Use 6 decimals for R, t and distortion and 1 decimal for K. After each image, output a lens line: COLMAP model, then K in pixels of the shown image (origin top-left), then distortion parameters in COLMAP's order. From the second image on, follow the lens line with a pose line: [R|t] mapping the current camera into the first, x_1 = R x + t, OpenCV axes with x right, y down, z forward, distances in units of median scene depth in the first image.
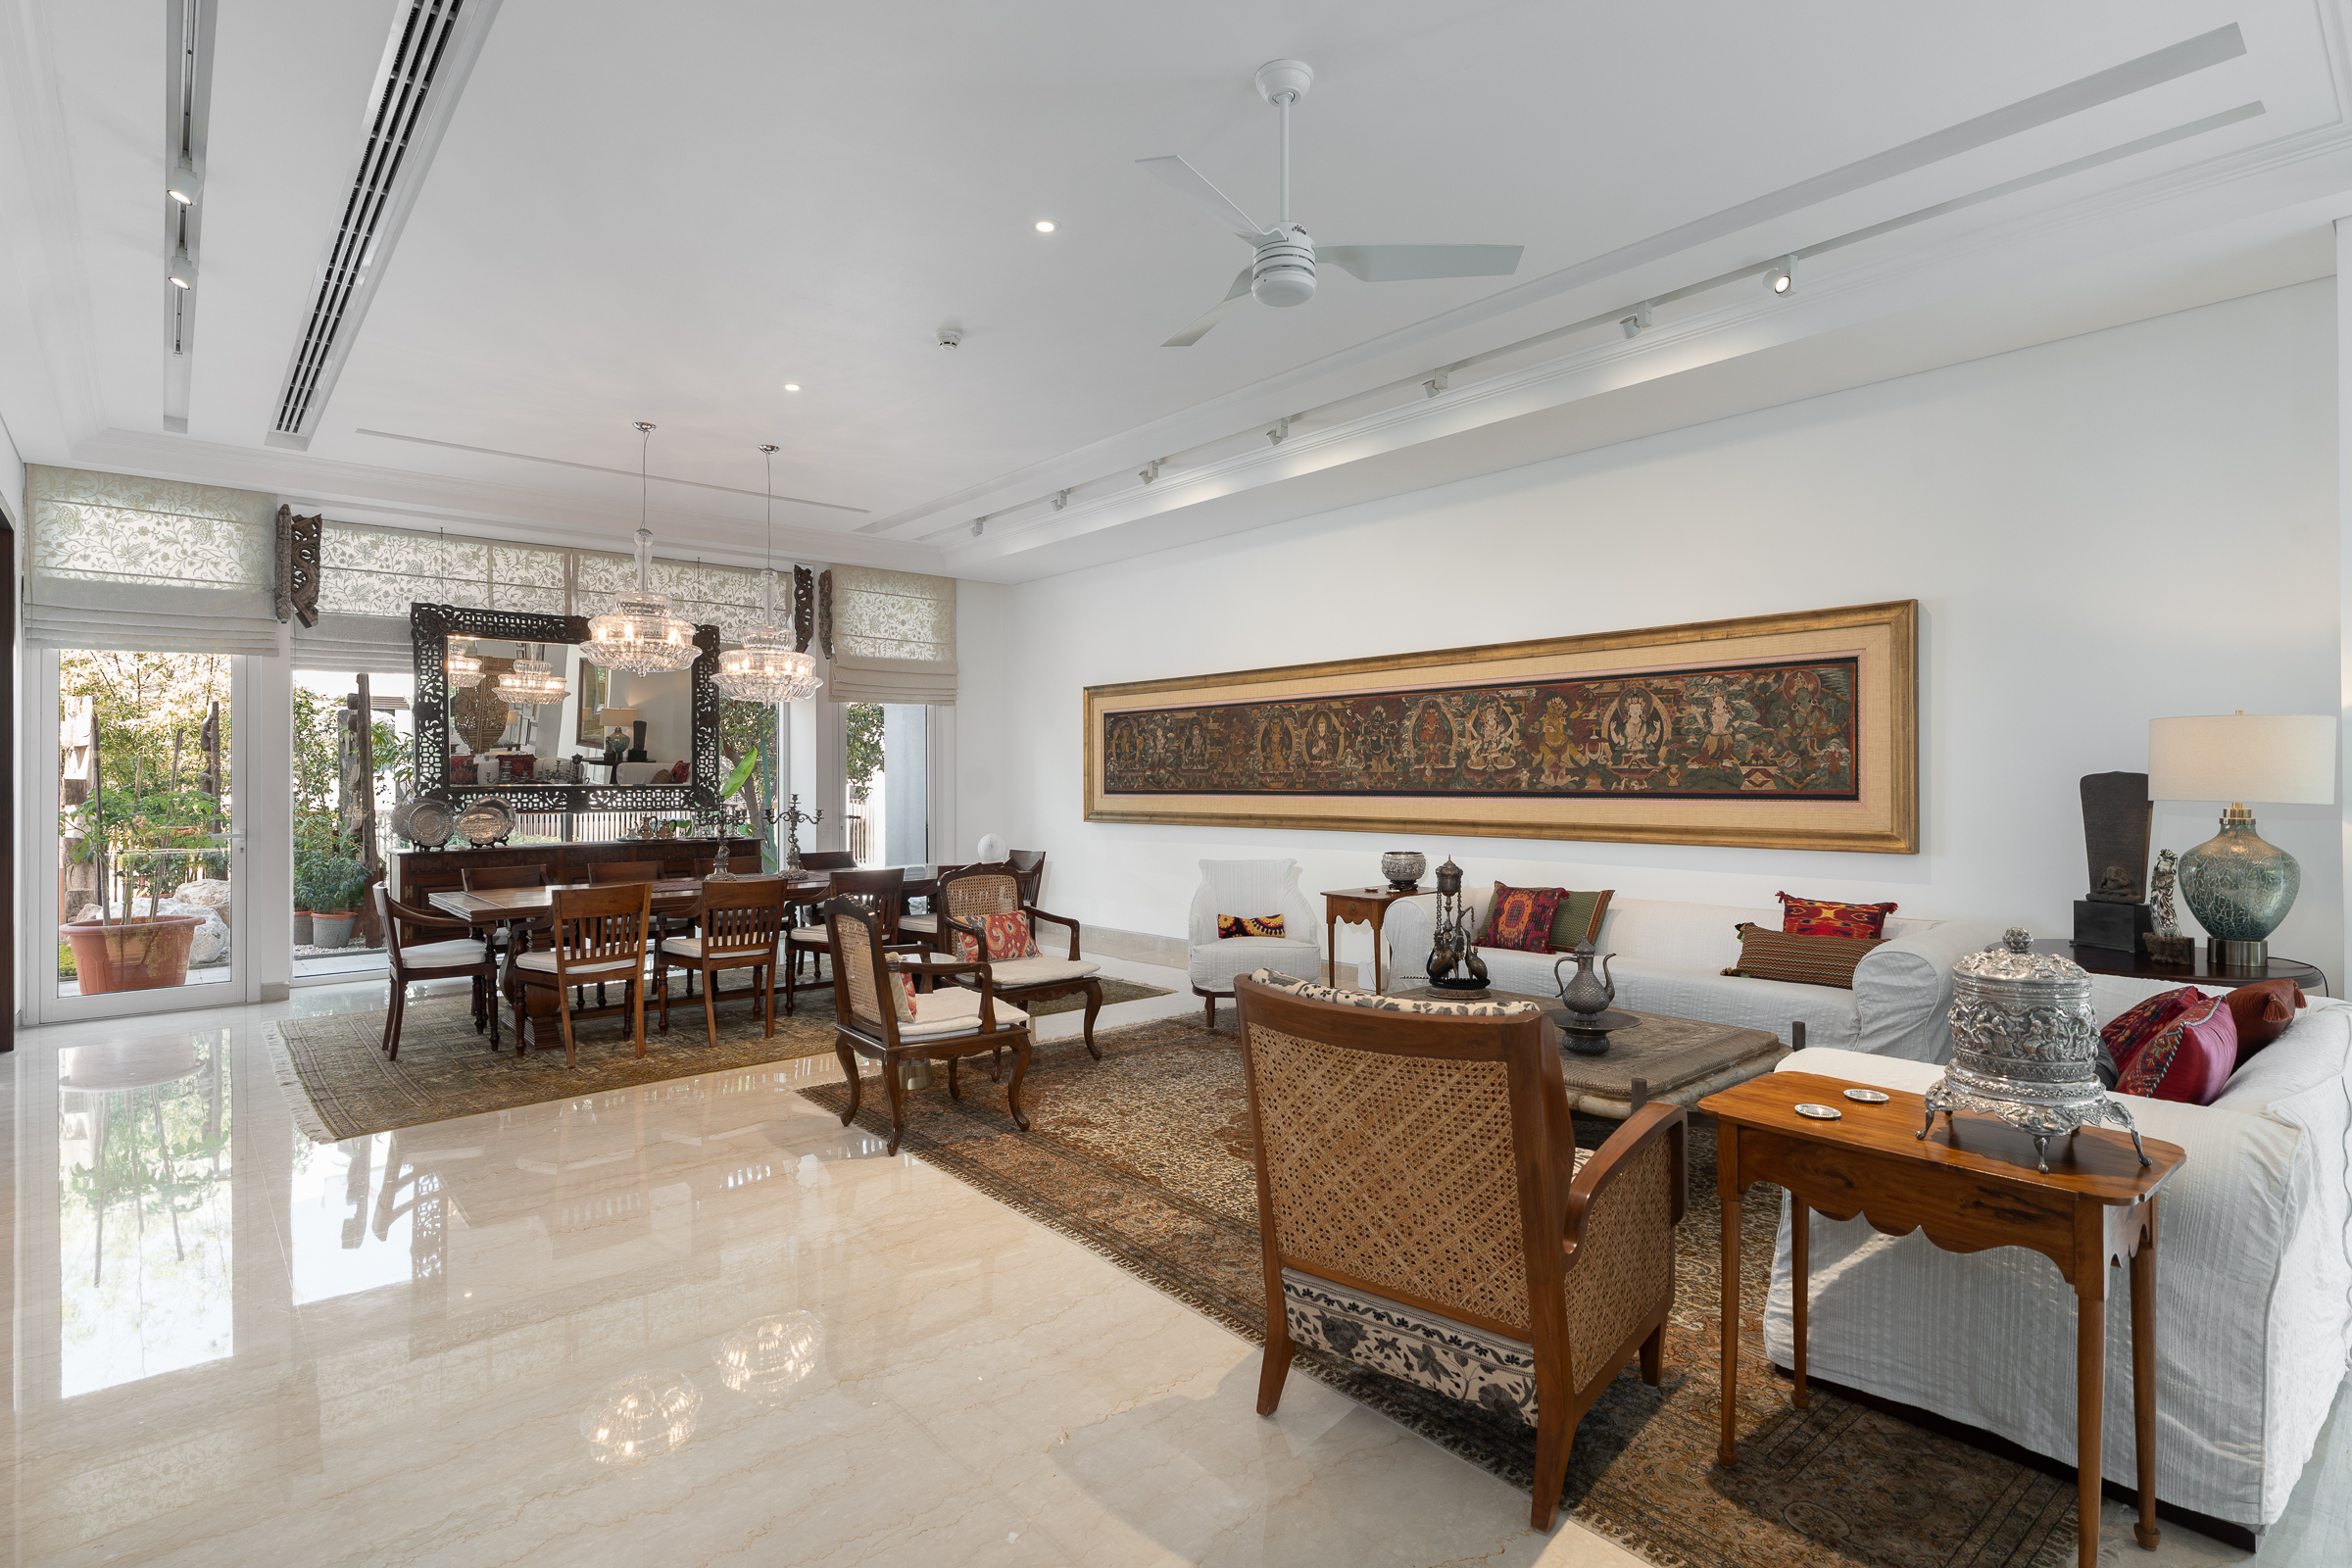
lens RADIAL K [[1143.7, 0, 1165.2], [0, 1143.7, 772.6], [0, 0, 1]] dist [-0.000876, 0.000394]
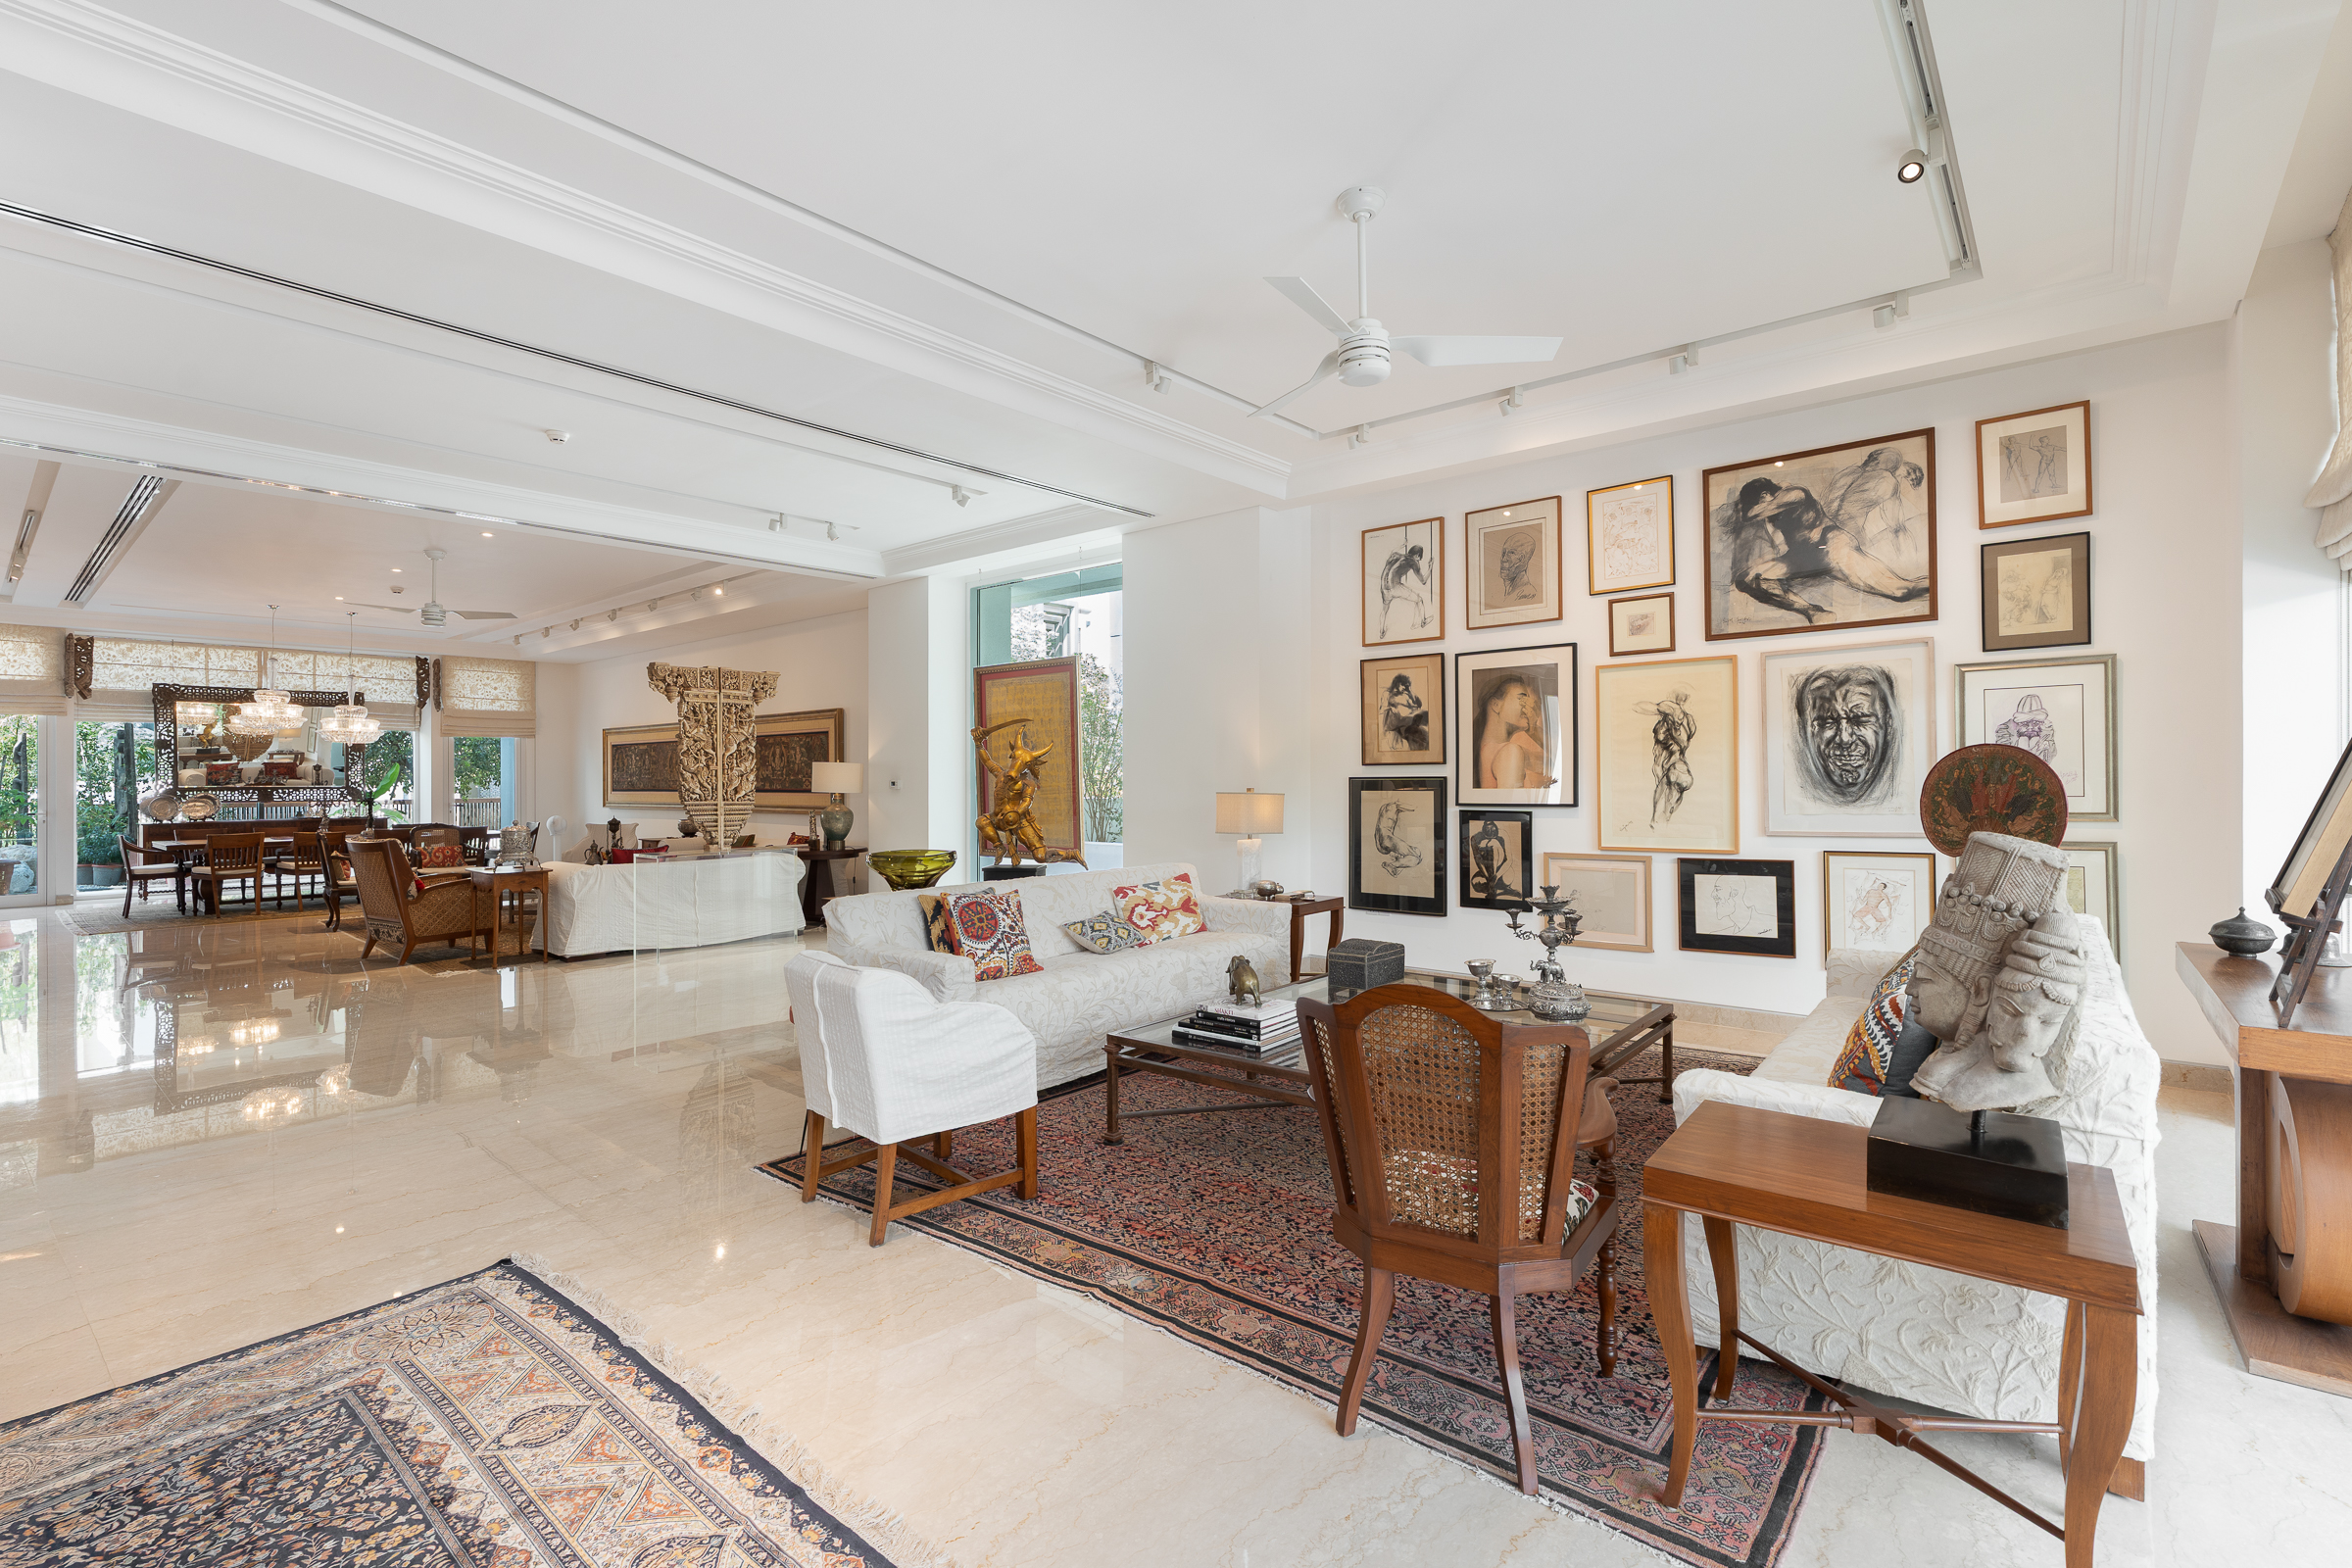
lens RADIAL K [[1064.9, 0, 1174.0], [0, 1064.9, 777.1], [0, 0, 1]] dist [-0.002133, -0.000410]
pose [[0.990849, 0.000812, 0.134974, 0.715712], [-0.001104, 0.999997, 0.002088, -0.009280], [-0.134972, -0.002218, 0.990847, -0.879485]]
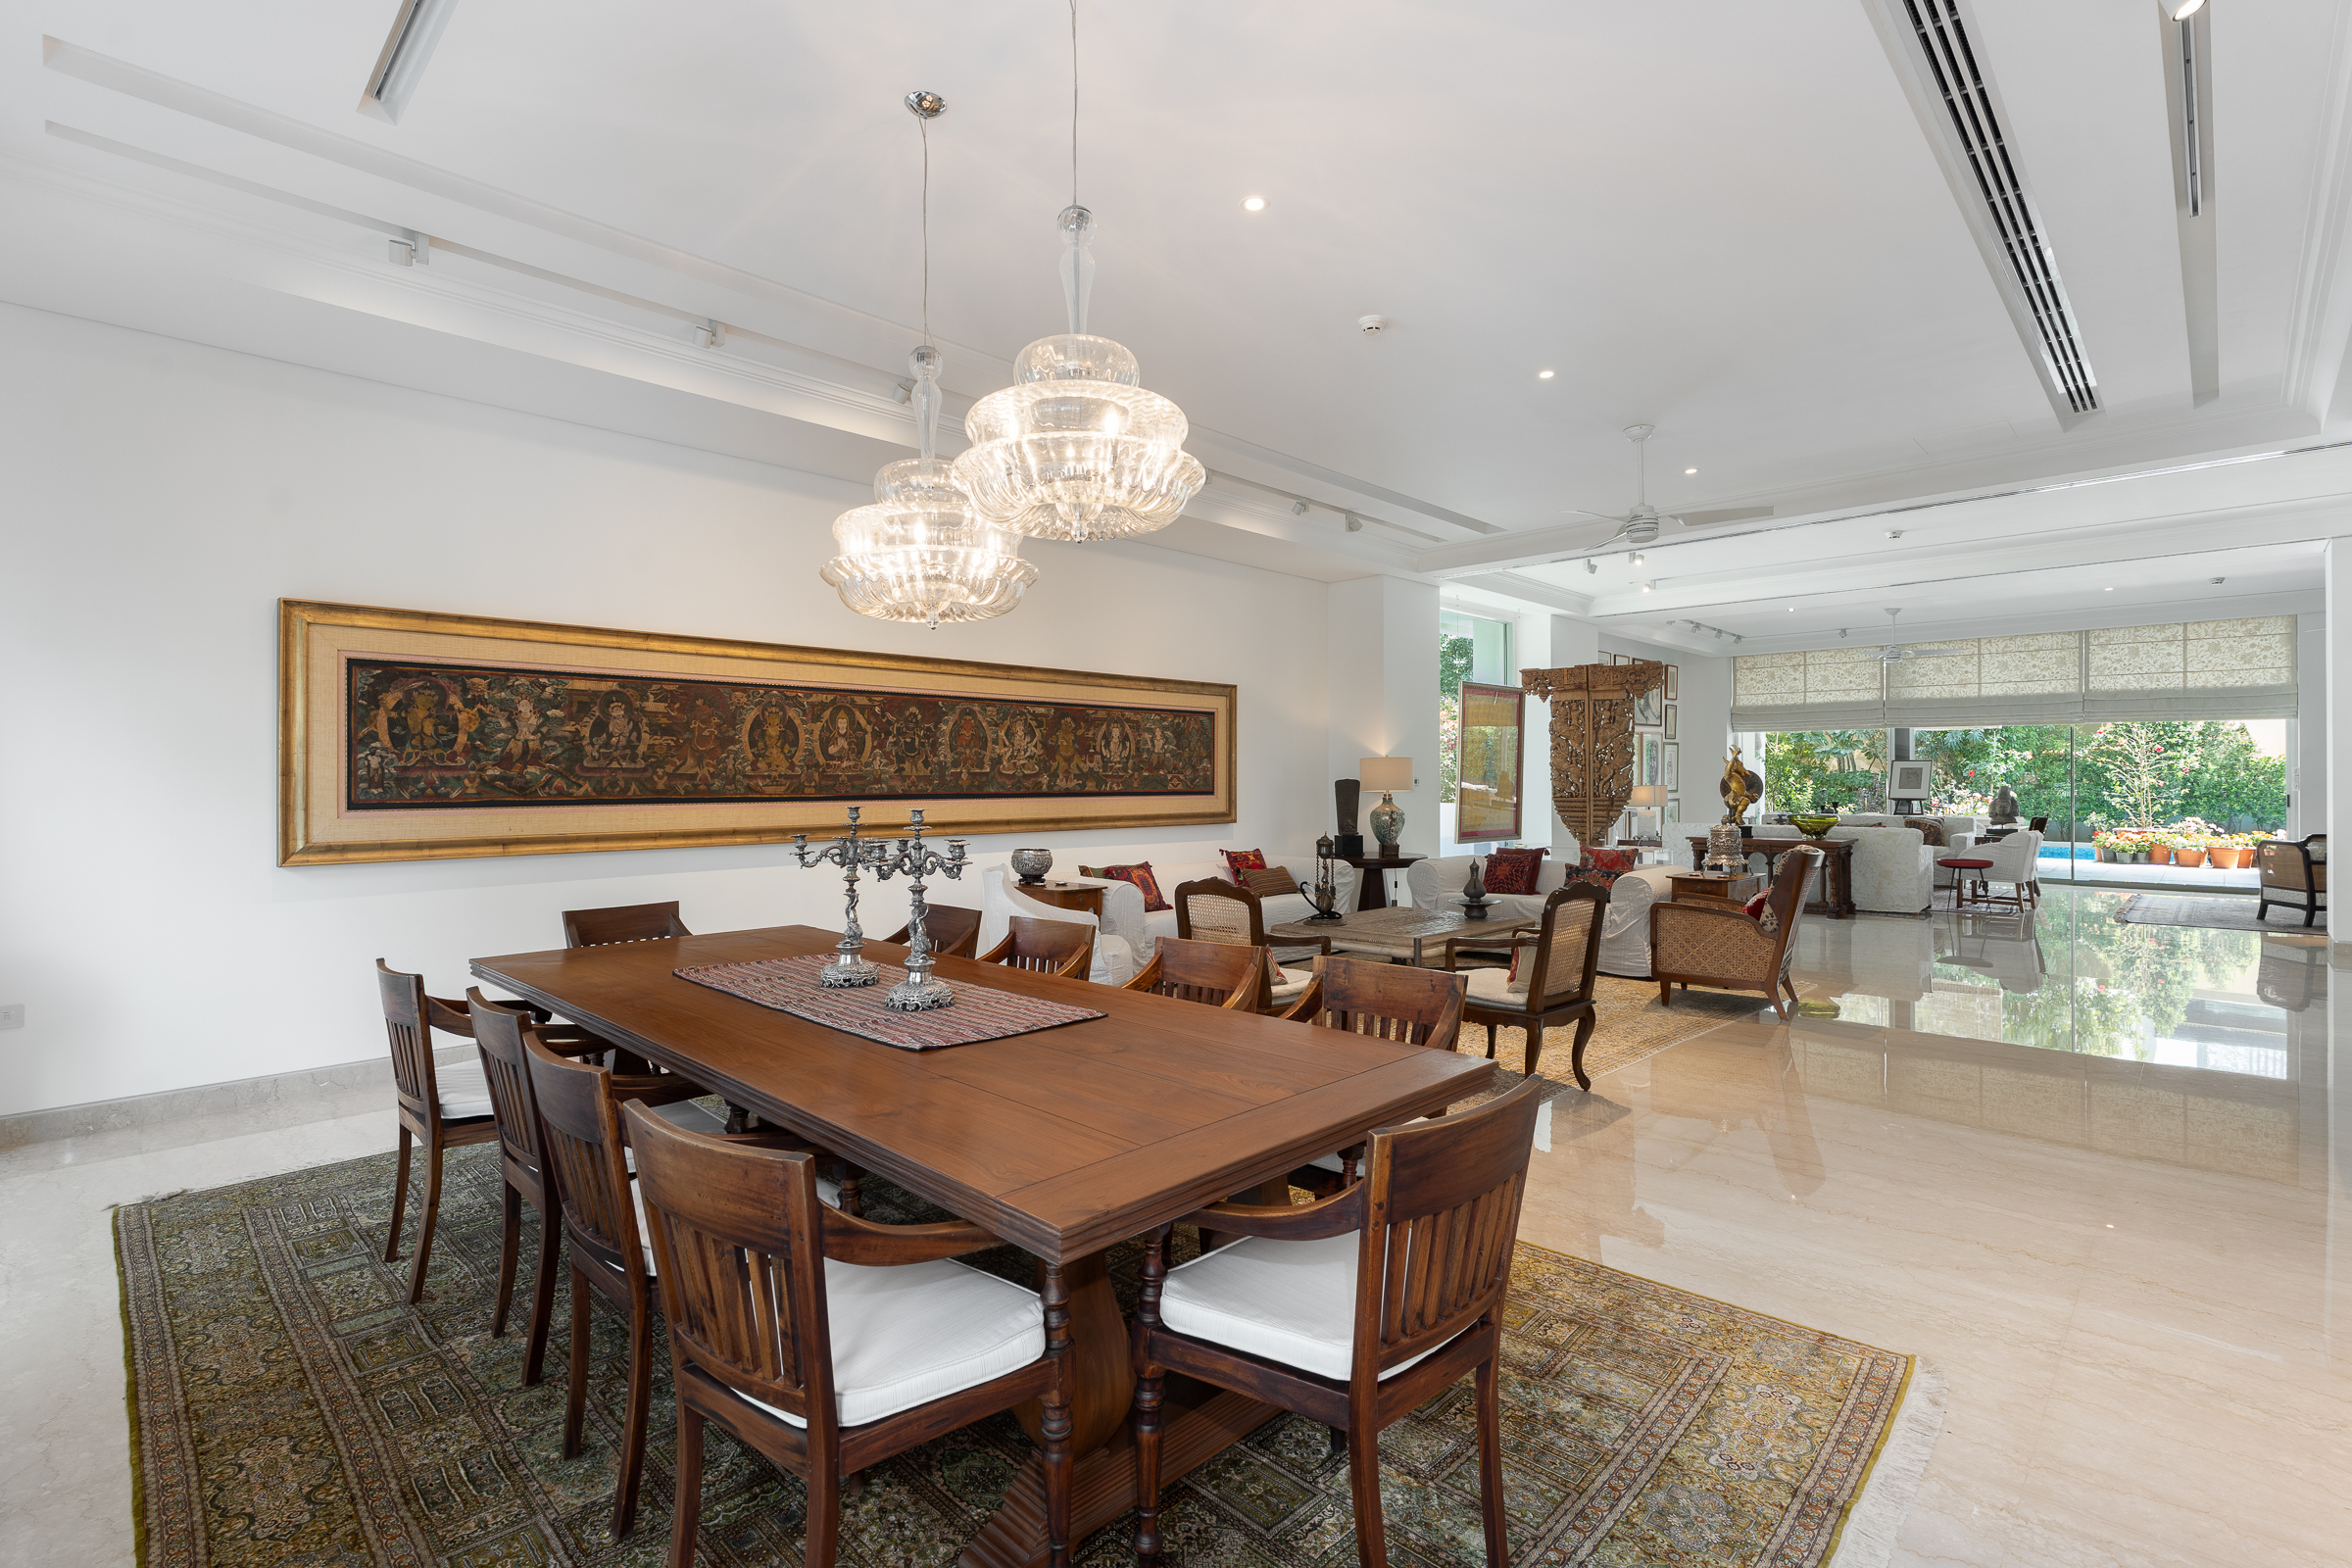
lens RADIAL K [[1071.8, 0, 1180.8], [0, 1071.8, 758.0], [0, 0, 1]] dist [-0.000696, -0.000078]
pose [[-0.077496, 0.026777, 0.996633, -0.727747], [-0.001358, 0.999635, -0.026964, 0.009100], [-0.996992, -0.003443, -0.077432, 0.834059]]
